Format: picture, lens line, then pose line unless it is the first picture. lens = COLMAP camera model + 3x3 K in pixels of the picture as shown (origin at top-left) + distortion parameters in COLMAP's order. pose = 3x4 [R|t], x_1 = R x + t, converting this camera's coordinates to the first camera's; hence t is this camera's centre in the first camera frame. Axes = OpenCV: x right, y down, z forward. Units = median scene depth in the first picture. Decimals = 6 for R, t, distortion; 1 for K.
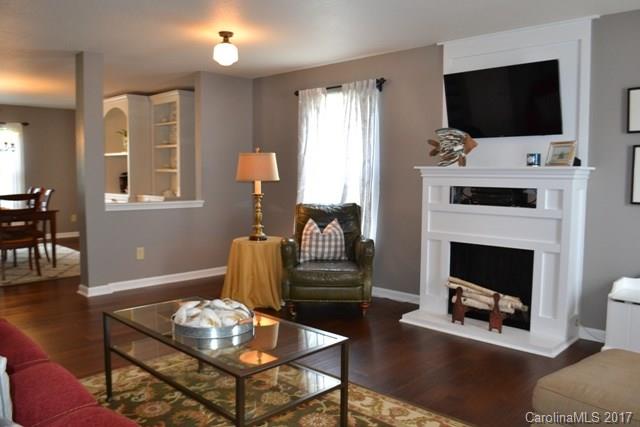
lens RADIAL K [[511.3, 0, 326.1], [0, 511.3, 210.4], [0, 0, 1]] dist [-0.078377, -0.007350]
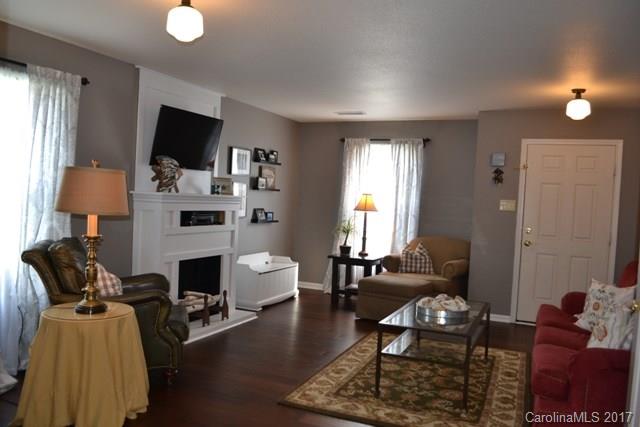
lens RADIAL K [[511.3, 0, 325.6], [0, 511.3, 213.1], [0, 0, 1]] dist [-0.078377, -0.007350]
pose [[-0.341819, -0.046751, 0.938602, -0.935498], [0.024474, 0.997980, 0.058622, -0.104416], [-0.939447, 0.043010, -0.339985, 1.123001]]
